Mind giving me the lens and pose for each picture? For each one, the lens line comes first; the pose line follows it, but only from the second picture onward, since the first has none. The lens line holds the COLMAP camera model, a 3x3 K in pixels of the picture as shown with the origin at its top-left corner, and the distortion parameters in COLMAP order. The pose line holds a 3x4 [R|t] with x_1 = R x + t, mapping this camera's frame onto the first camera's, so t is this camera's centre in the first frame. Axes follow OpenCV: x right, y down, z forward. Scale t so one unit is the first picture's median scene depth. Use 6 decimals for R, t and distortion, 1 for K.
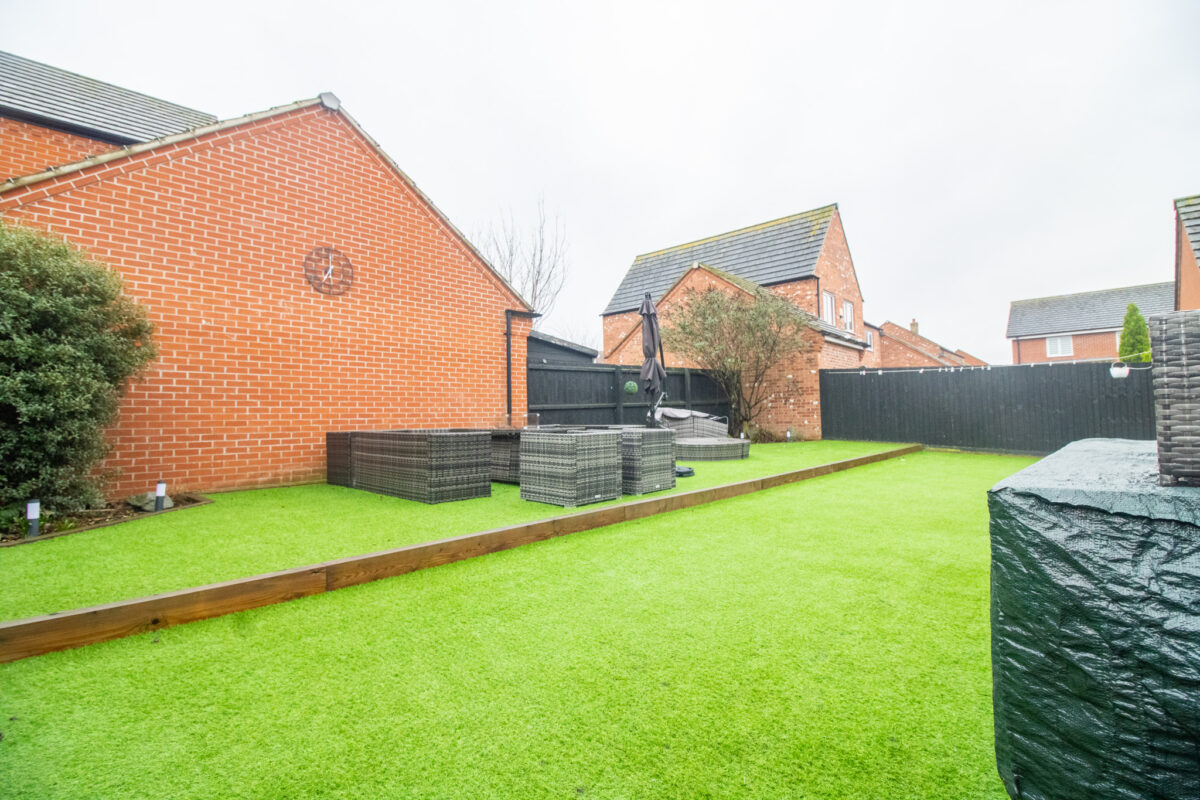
lens RADIAL K [[561.2, 0, 599.0], [0, 561.2, 395.8], [0, 0, 1]] dist [-0.001436, -0.012147]
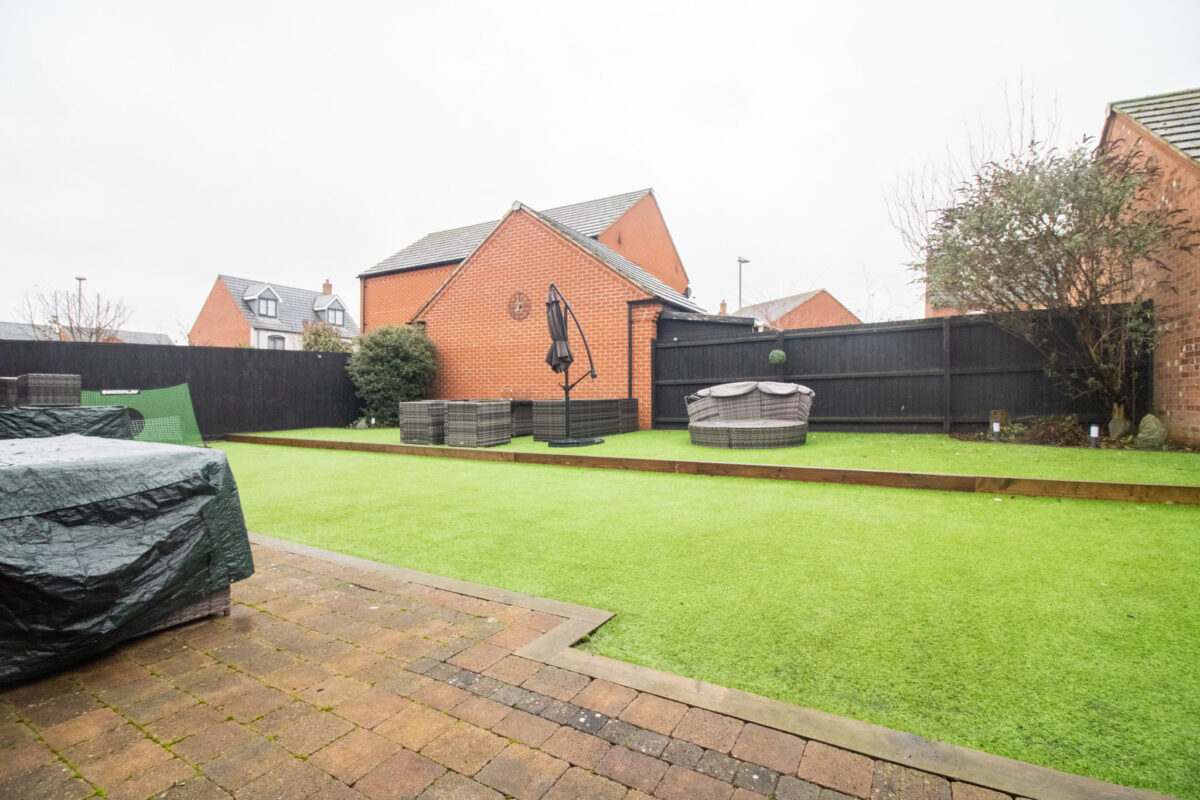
lens RADIAL K [[561.2, 0, 599.0], [0, 561.2, 395.8], [0, 0, 1]] dist [-0.001436, -0.012147]
pose [[0.219105, 0.018330, -0.975529, 0.990535], [0.037451, 0.998929, 0.027181, 0.012444], [0.974982, -0.042490, 0.218184, 0.667388]]
